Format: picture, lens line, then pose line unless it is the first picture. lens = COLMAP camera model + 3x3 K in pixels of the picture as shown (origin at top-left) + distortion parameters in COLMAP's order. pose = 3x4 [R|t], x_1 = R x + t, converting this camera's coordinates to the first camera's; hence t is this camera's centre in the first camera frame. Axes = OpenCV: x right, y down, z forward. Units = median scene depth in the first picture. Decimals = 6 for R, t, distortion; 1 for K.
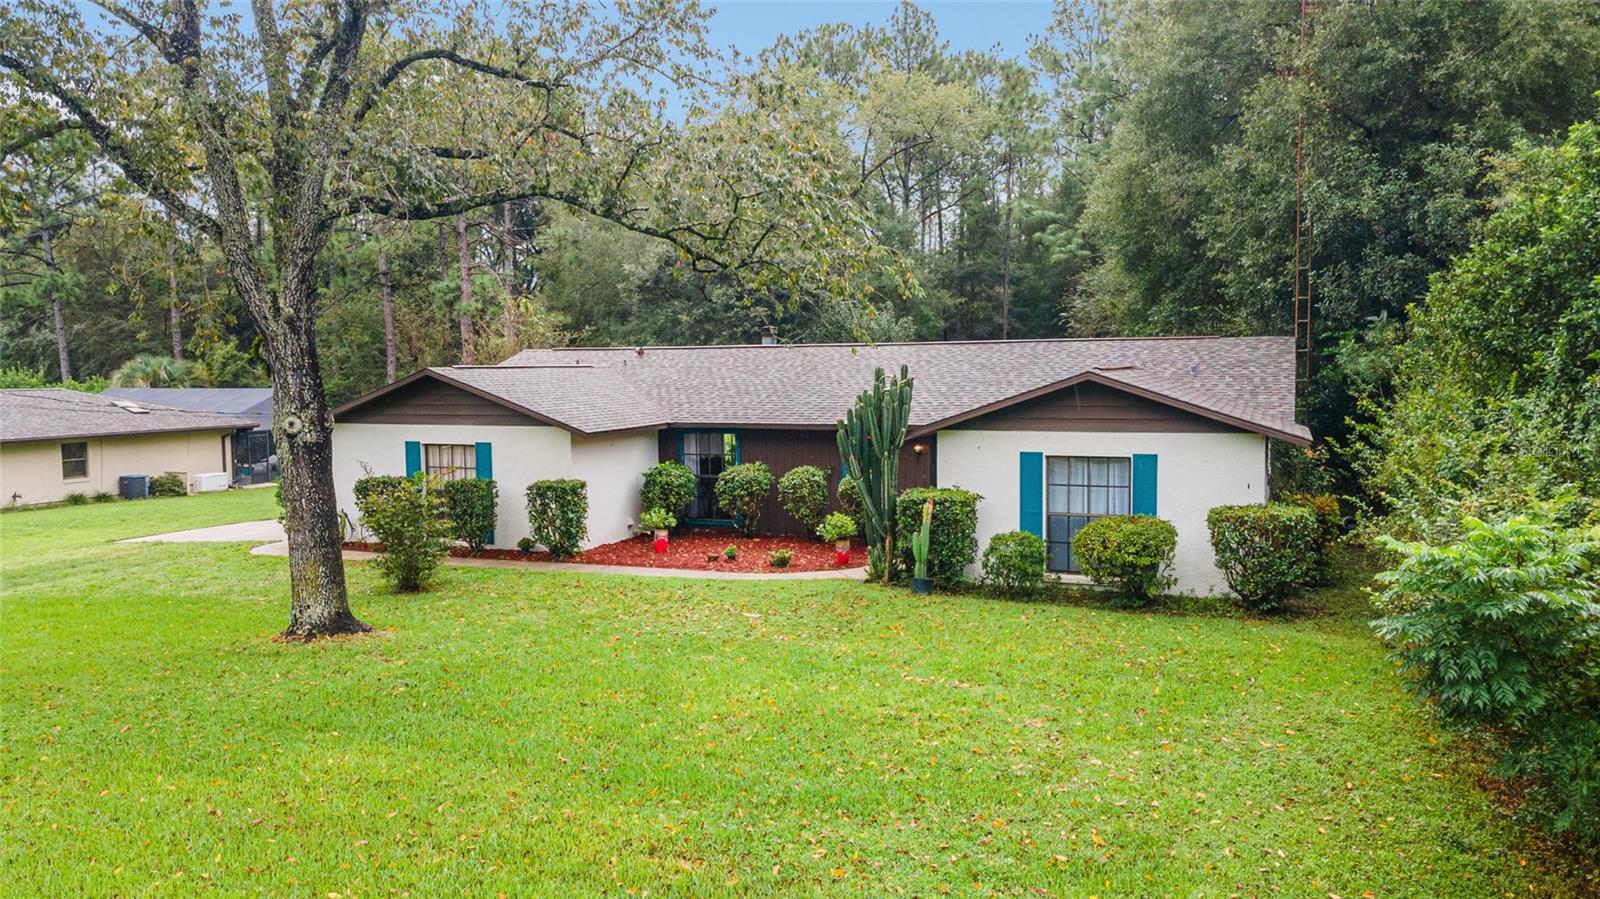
lens RADIAL K [[1162.8, 0, 800.0], [0, 1162.8, 449.5], [0, 0, 1]] dist [0.027005, 0.039252]
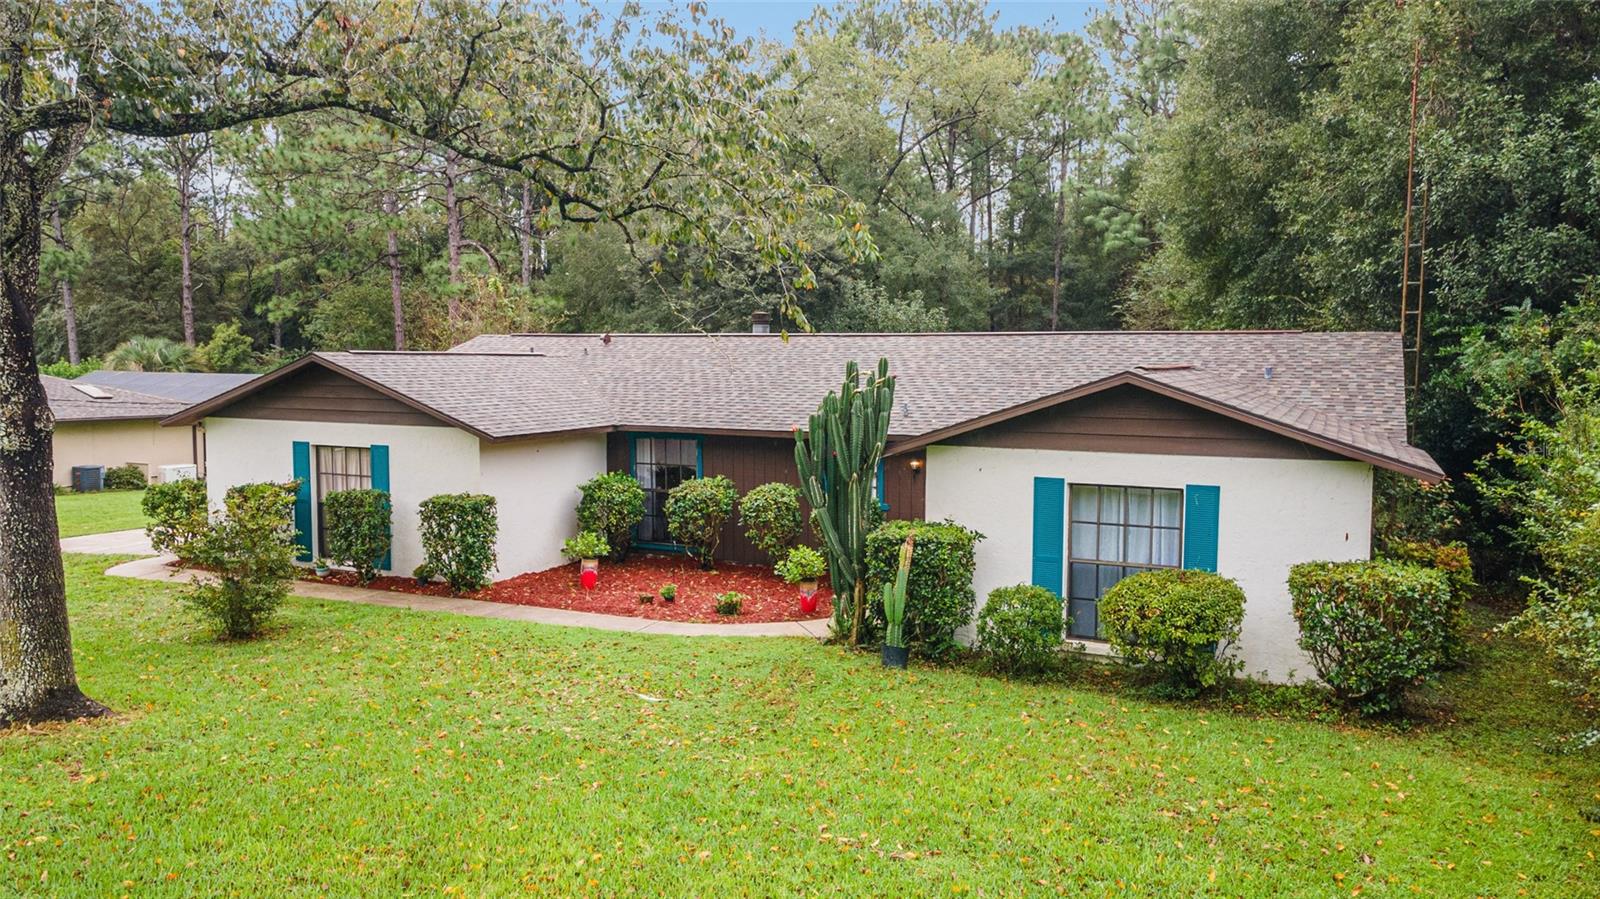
lens RADIAL K [[1162.8, 0, 800.0], [0, 1162.8, 449.5], [0, 0, 1]] dist [0.027005, 0.039252]
pose [[0.998633, 0.021405, -0.047686, 0.061284], [-0.021200, 0.999764, 0.004812, -0.013413], [0.047778, -0.003794, 0.998851, 0.201590]]
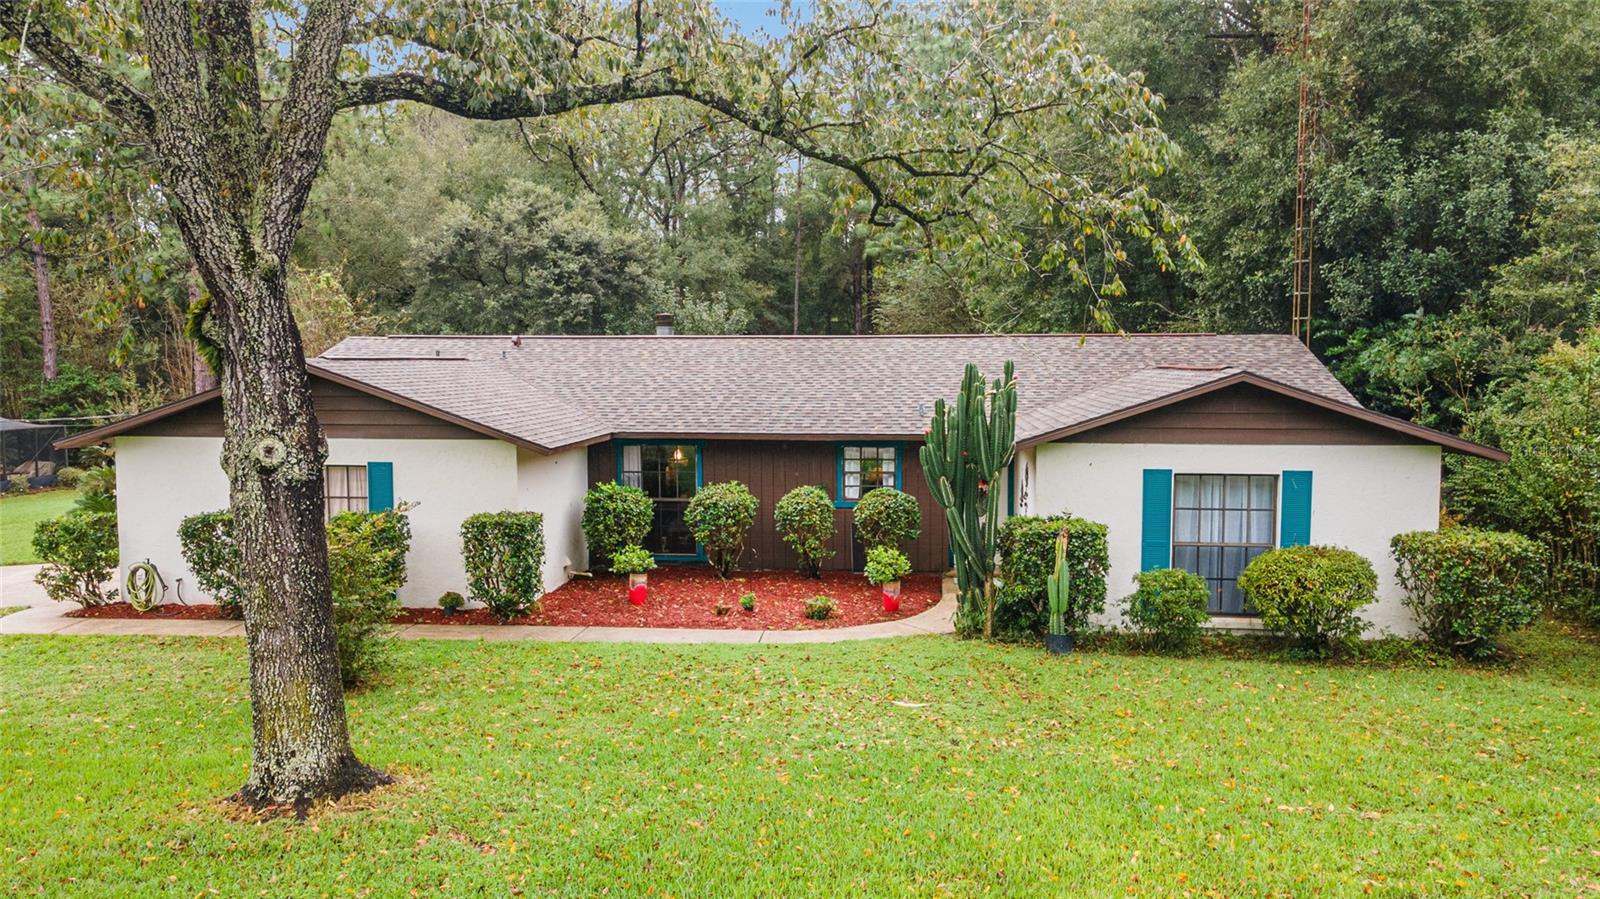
lens RADIAL K [[1162.8, 0, 800.0], [0, 1162.8, 449.5], [0, 0, 1]] dist [0.027005, 0.039252]
pose [[0.962479, -0.010277, 0.271161, -0.219626], [0.009675, 0.999947, 0.003557, -0.014187], [-0.271183, -0.000800, 0.962527, 0.232263]]
